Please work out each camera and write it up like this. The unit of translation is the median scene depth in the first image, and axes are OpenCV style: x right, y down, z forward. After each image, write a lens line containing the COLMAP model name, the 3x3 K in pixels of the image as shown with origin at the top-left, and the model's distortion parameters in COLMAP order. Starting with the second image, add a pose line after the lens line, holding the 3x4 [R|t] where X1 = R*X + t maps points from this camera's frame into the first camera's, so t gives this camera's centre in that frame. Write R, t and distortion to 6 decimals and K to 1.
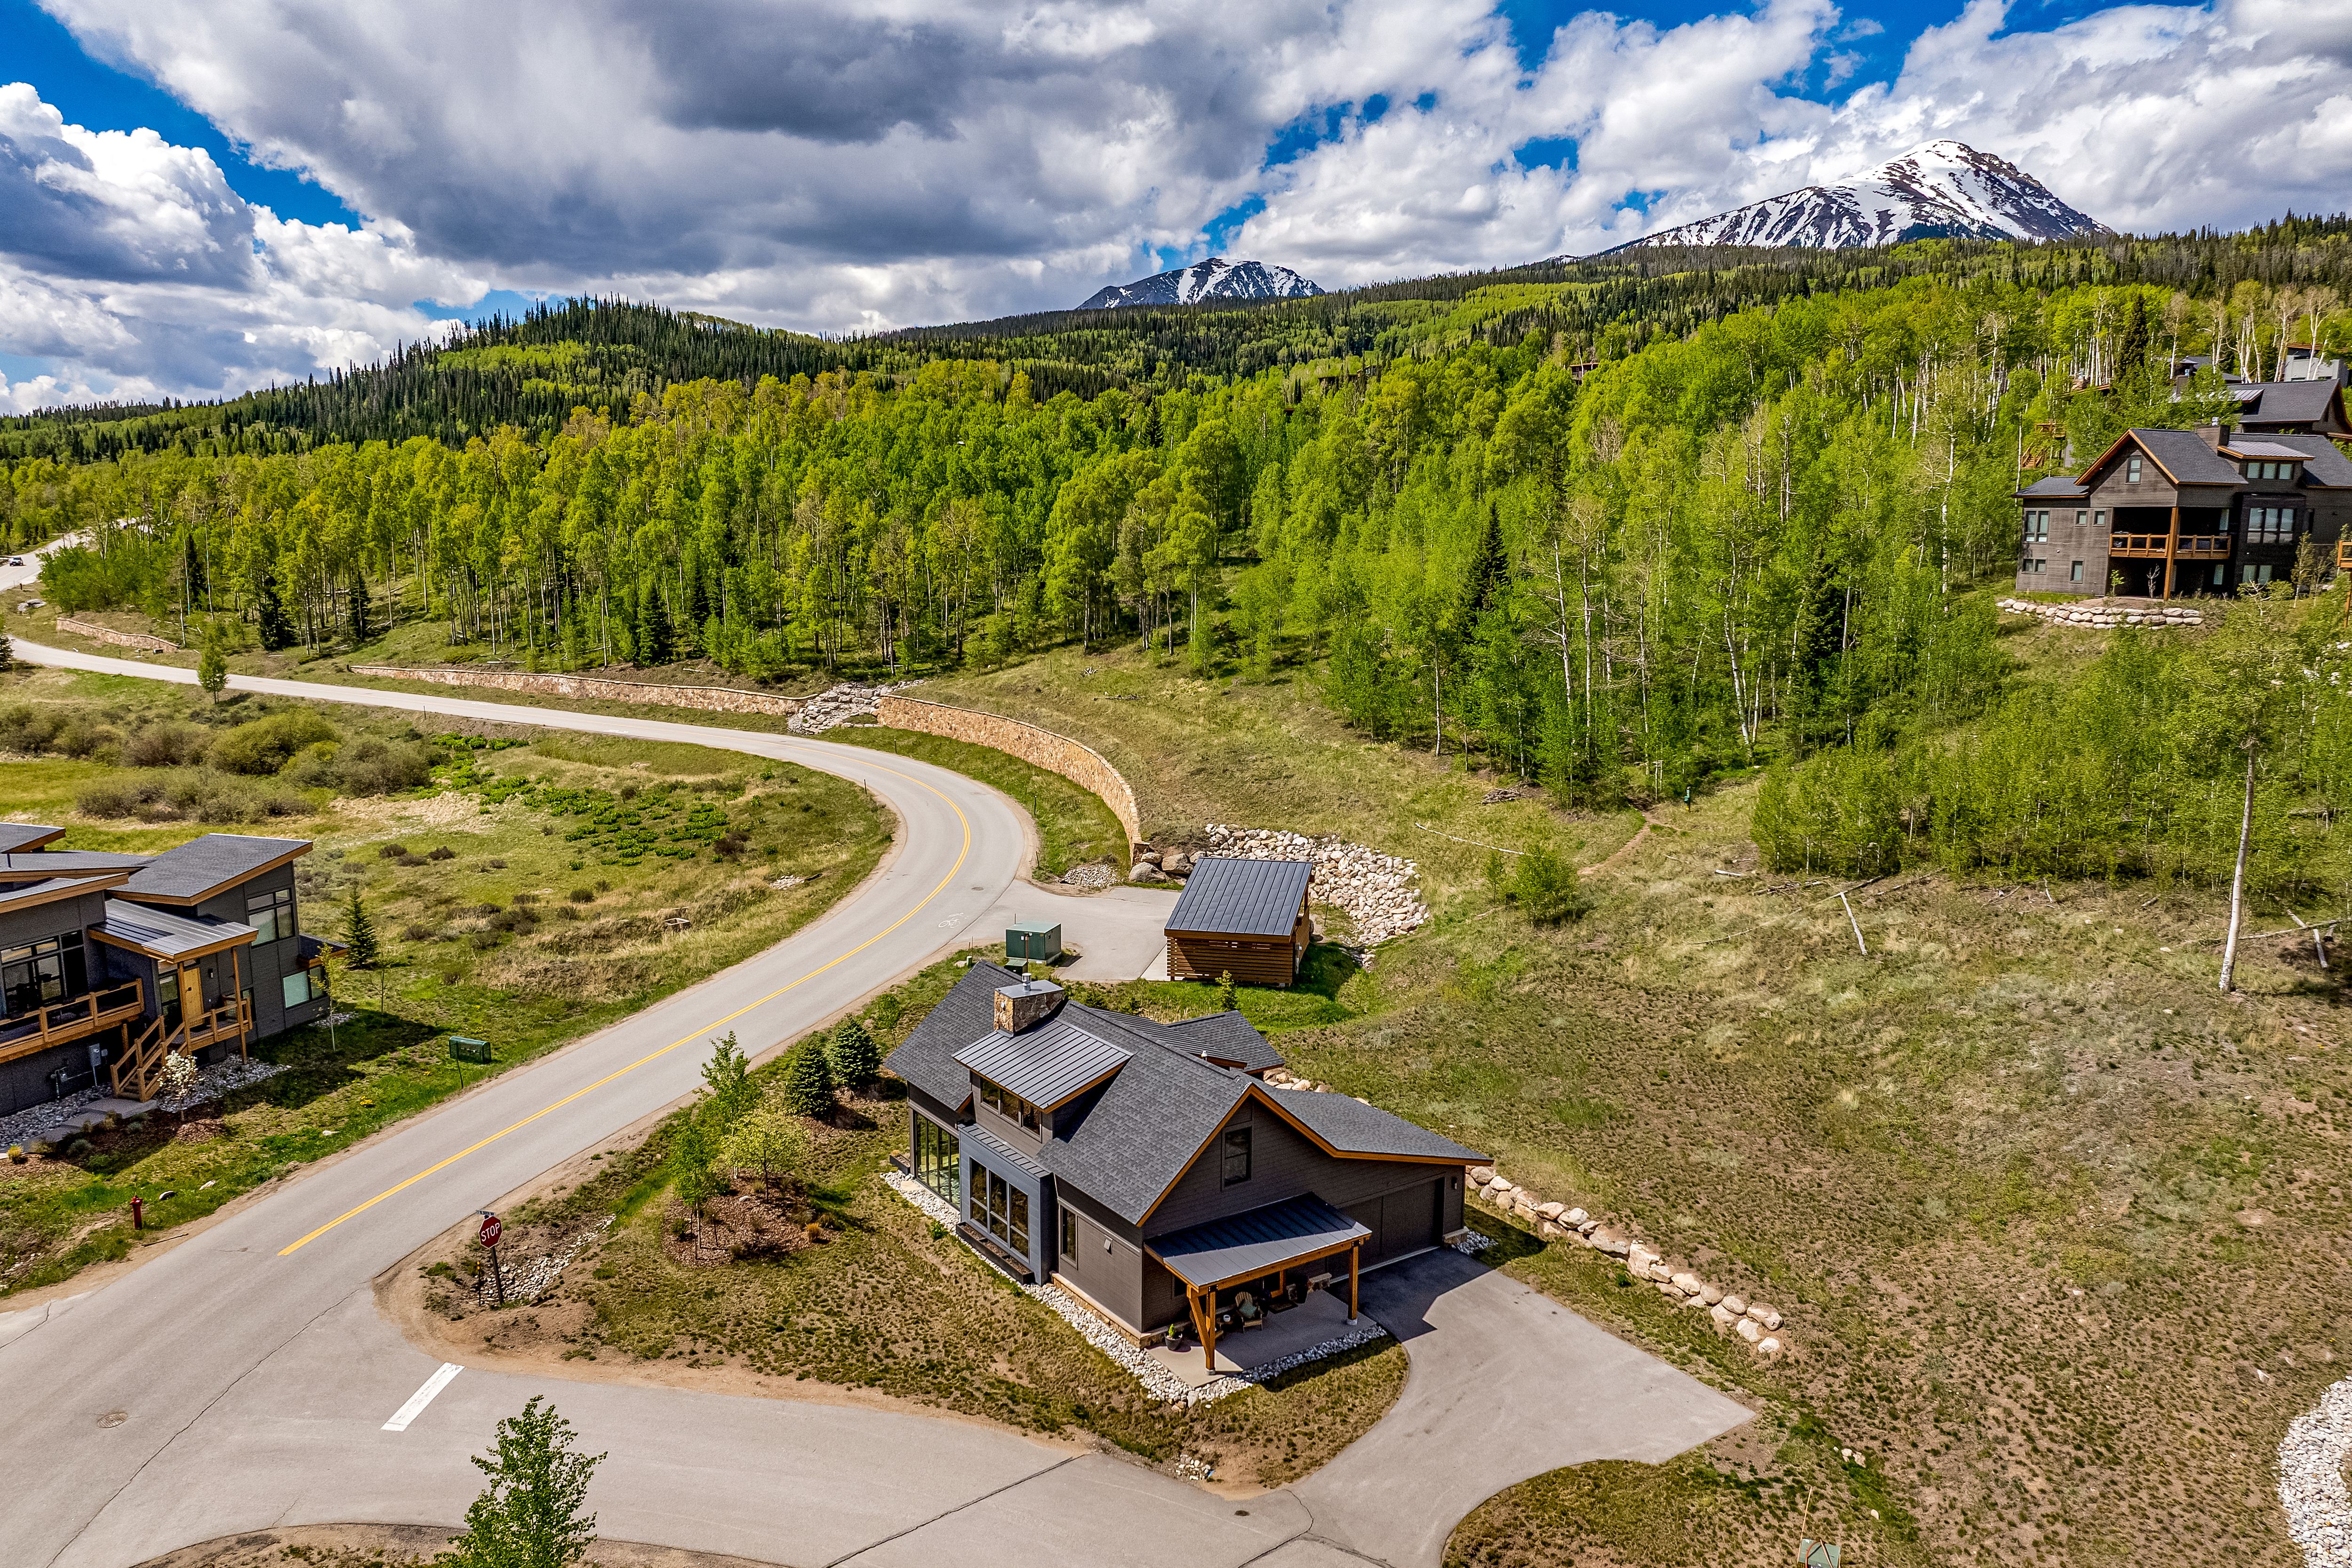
lens RADIAL K [[1654.5, 0, 1176.0], [0, 1654.5, 784.0], [0, 0, 1]] dist [-0.006290, -0.069335]
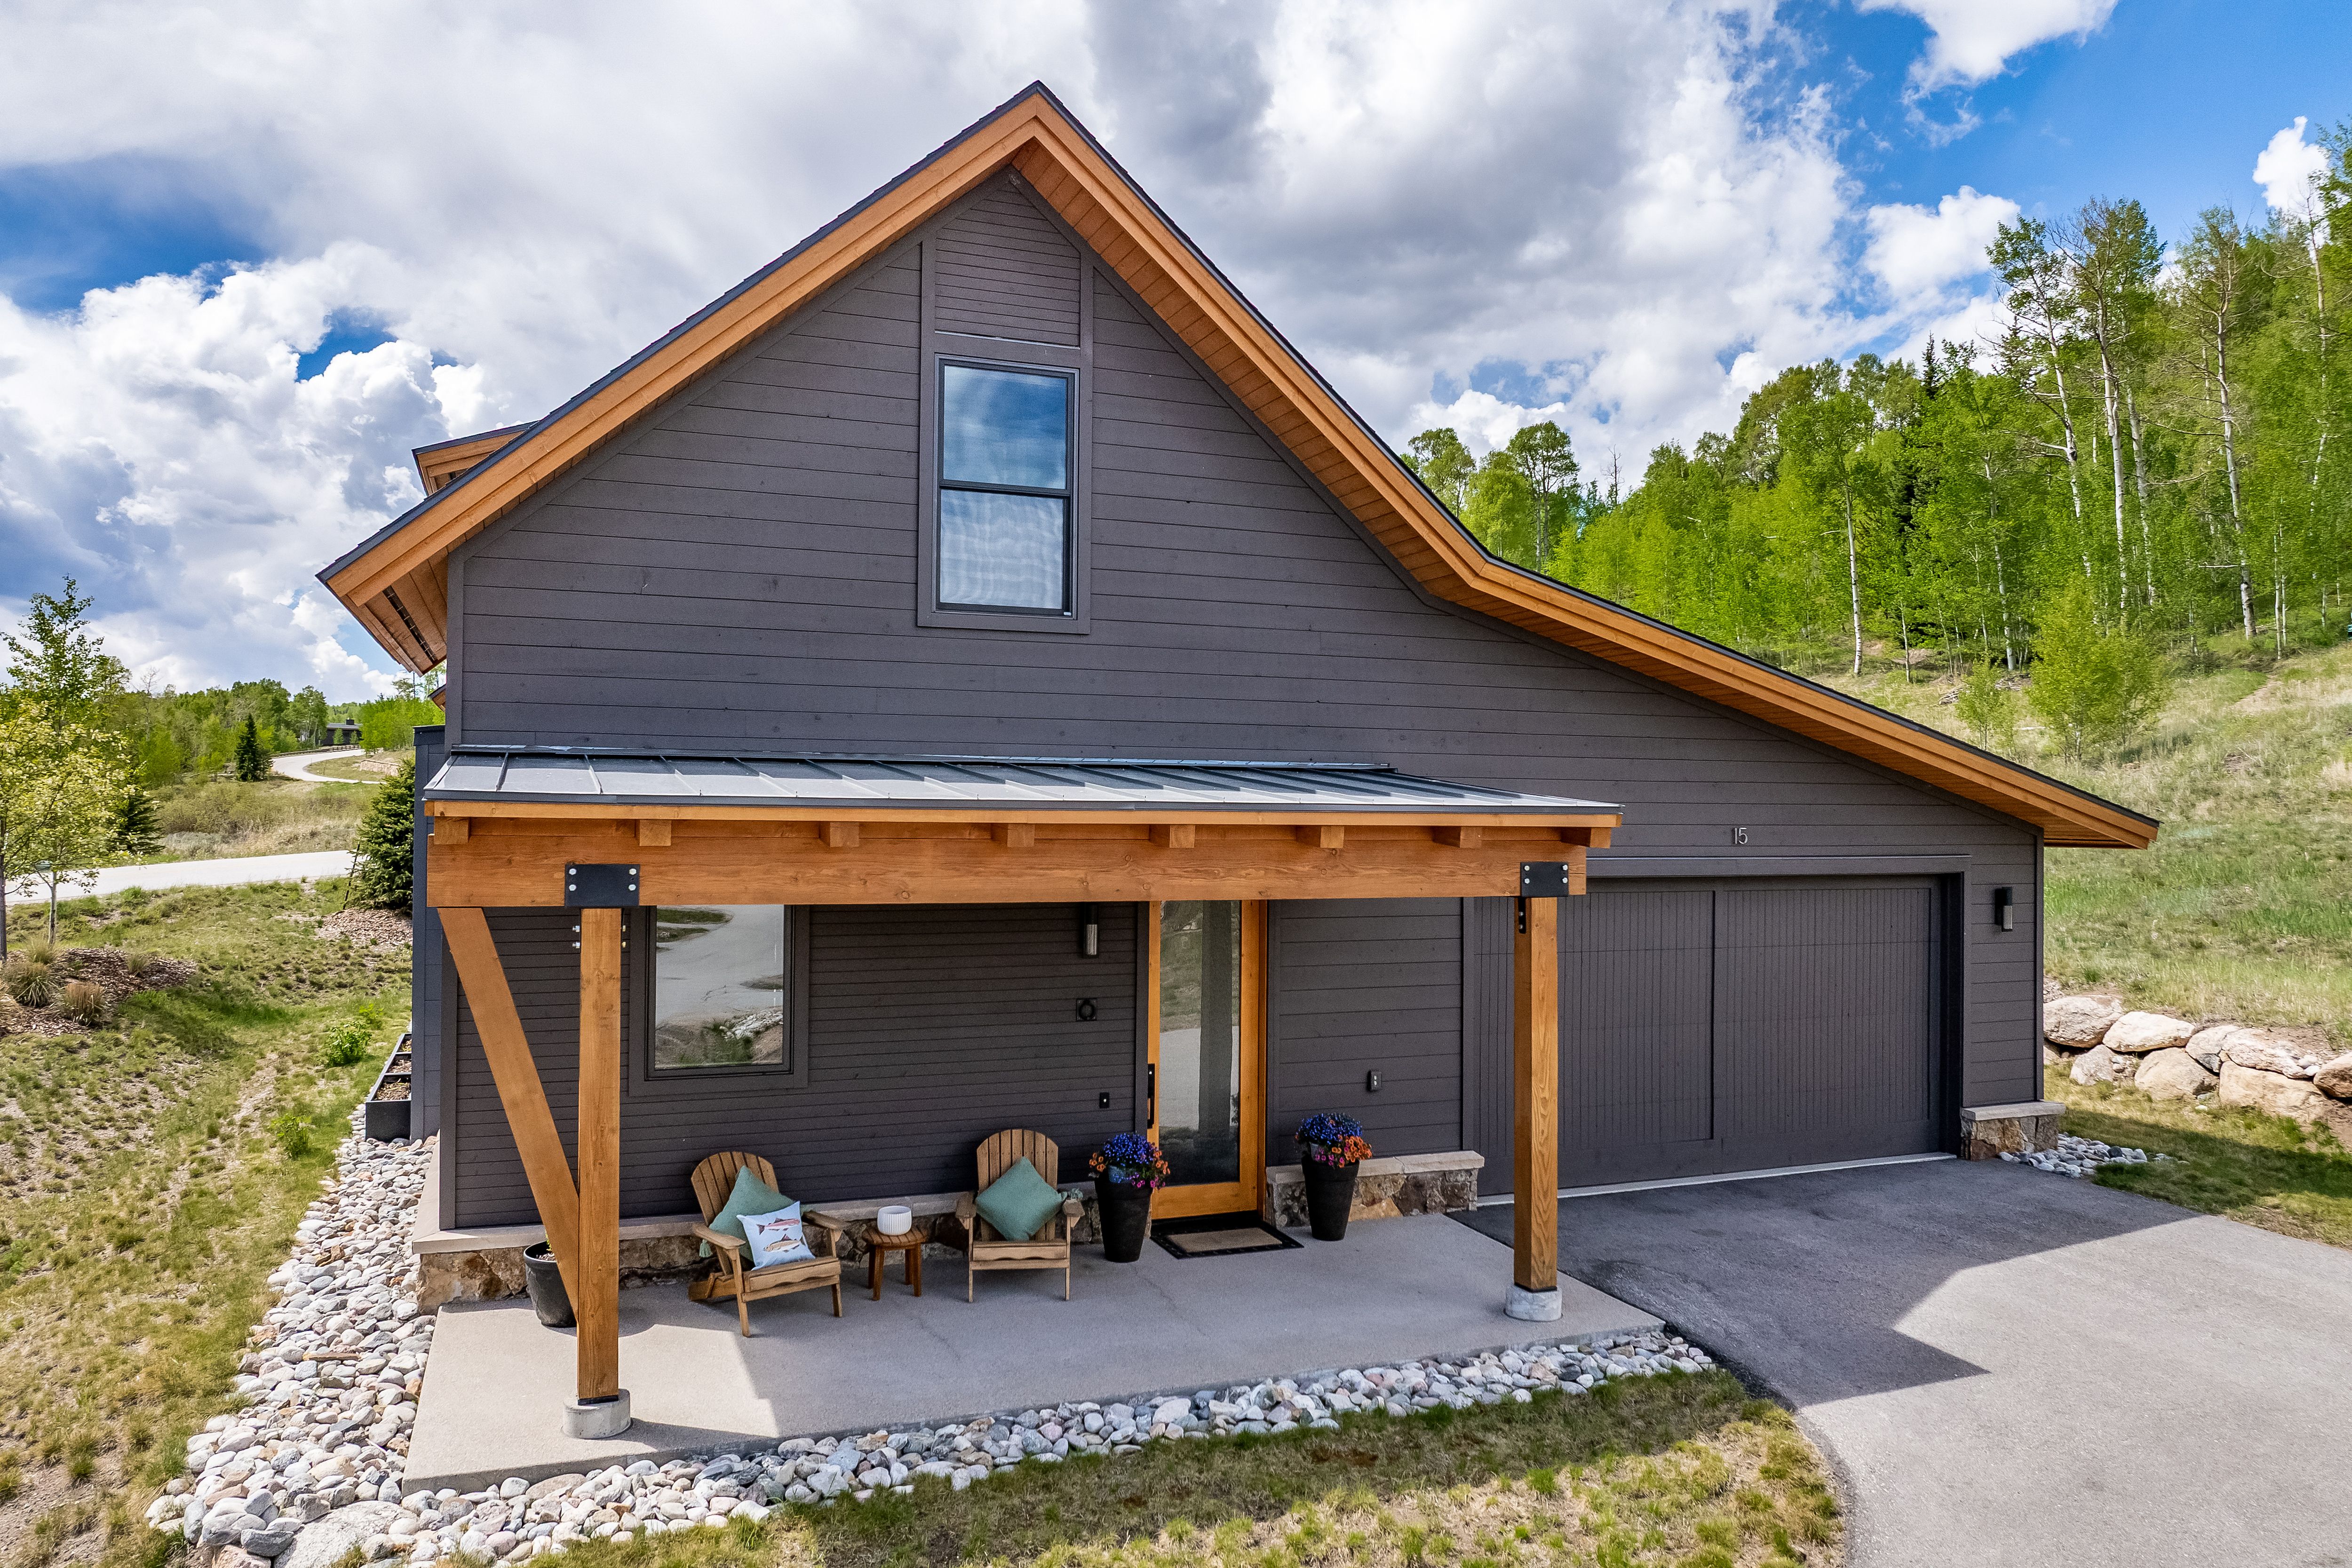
lens RADIAL K [[1650.0, 0, 1176.0], [0, 1650.0, 784.0], [0, 0, 1]] dist [-0.038363, 0.003642]
pose [[0.973590, -0.002242, -0.228294, 0.101509], [-0.036960, 0.985214, -0.167297, 0.275611], [0.225294, 0.171316, 0.959111, 0.730740]]
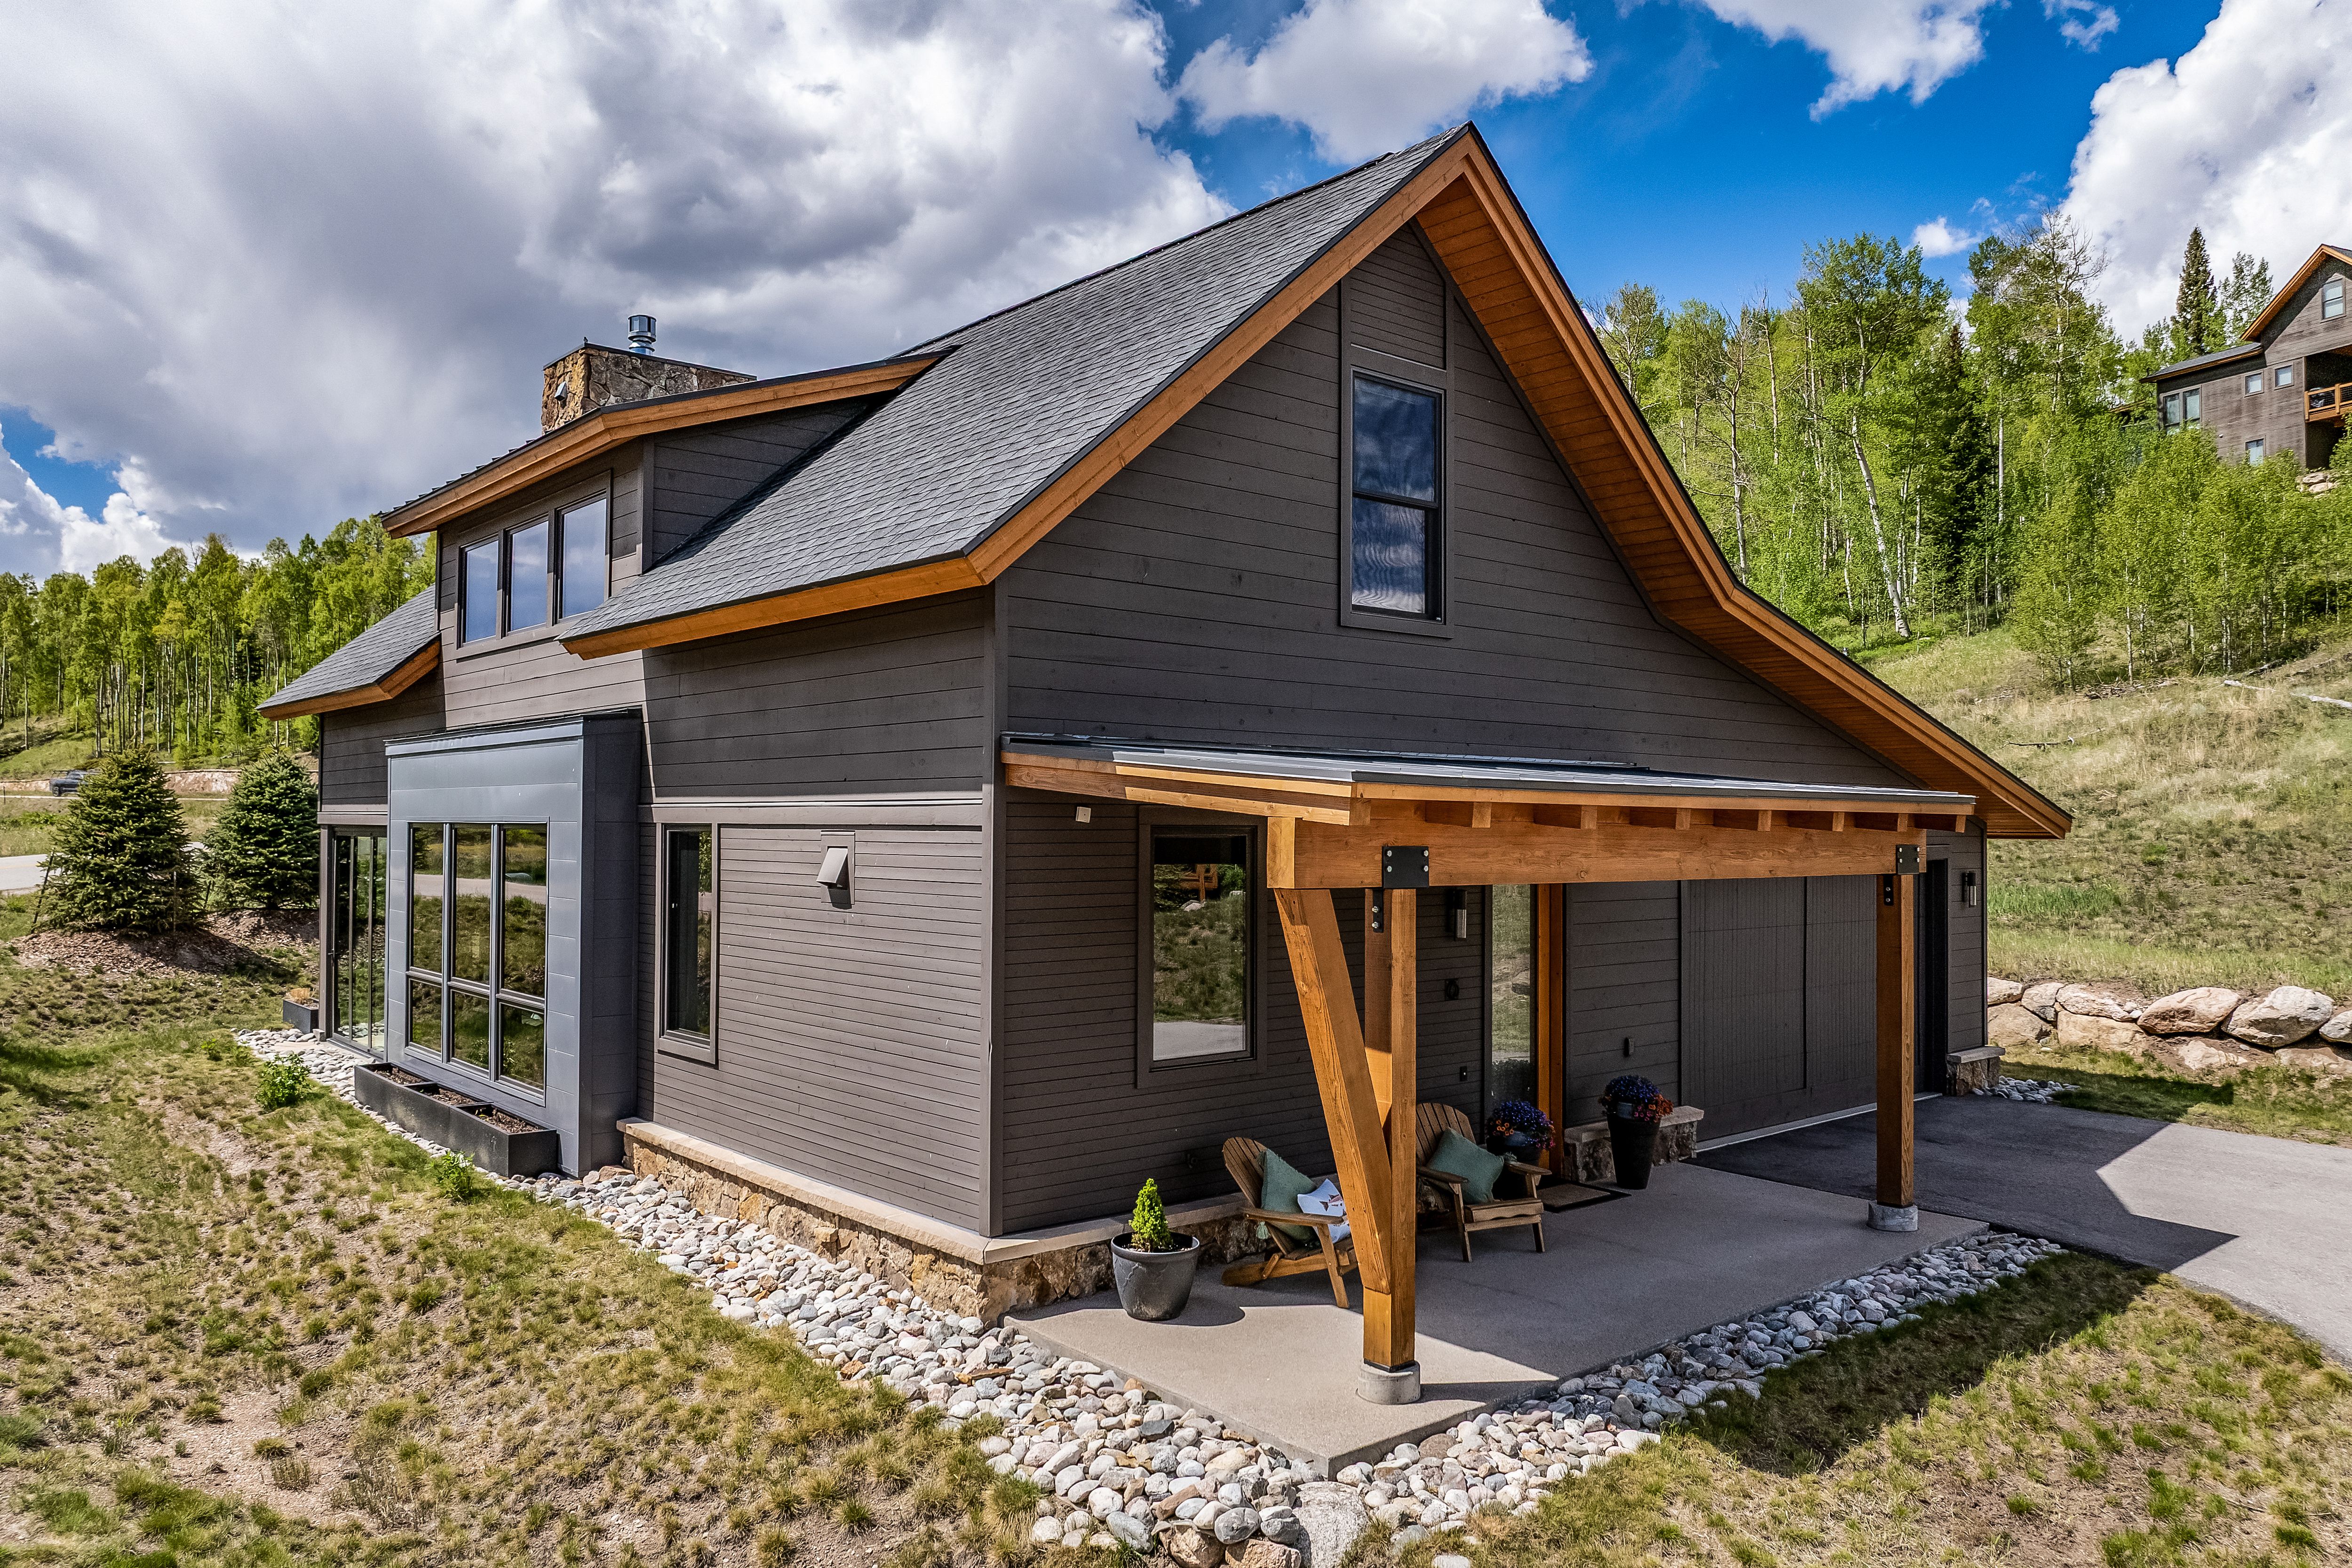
lens RADIAL K [[1661.9, 0, 1176.0], [0, 1661.9, 784.0], [0, 0, 1]] dist [-0.049596, 0.020811]
pose [[0.994979, 0.001508, 0.100073, -0.016618], [0.016459, 0.983809, -0.178463, 0.281311], [-0.098721, 0.179214, 0.978844, 0.712227]]
